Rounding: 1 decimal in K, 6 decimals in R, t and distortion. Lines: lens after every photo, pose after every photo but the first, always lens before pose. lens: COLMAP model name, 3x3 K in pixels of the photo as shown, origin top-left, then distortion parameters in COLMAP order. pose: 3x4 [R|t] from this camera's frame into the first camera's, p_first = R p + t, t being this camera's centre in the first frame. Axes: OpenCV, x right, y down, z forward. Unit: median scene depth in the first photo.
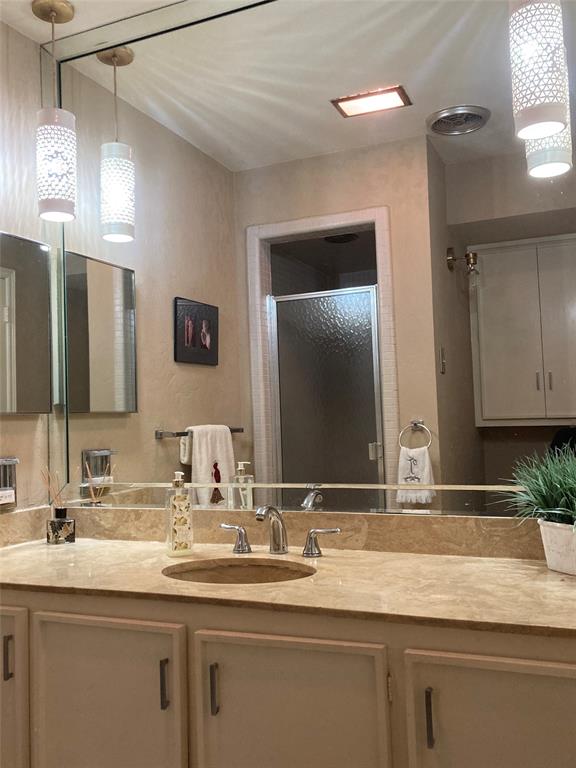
lens RADIAL K [[704.5, 0, 288.0], [0, 704.5, 384.0], [0, 0, 1]] dist [0.050609, -0.001153]
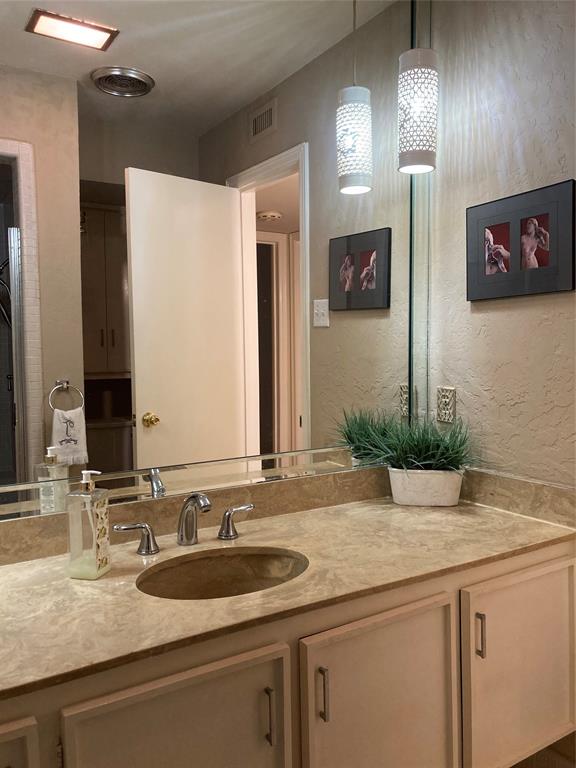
lens RADIAL K [[622.9, 0, 288.3], [0, 622.9, 394.6], [0, 0, 1]] dist [-0.000318, -0.048217]
pose [[0.531210, -0.035575, 0.846493, -0.618578], [-0.057239, 0.995328, 0.077749, -0.022324], [-0.845305, -0.089753, 0.526692, 0.477853]]
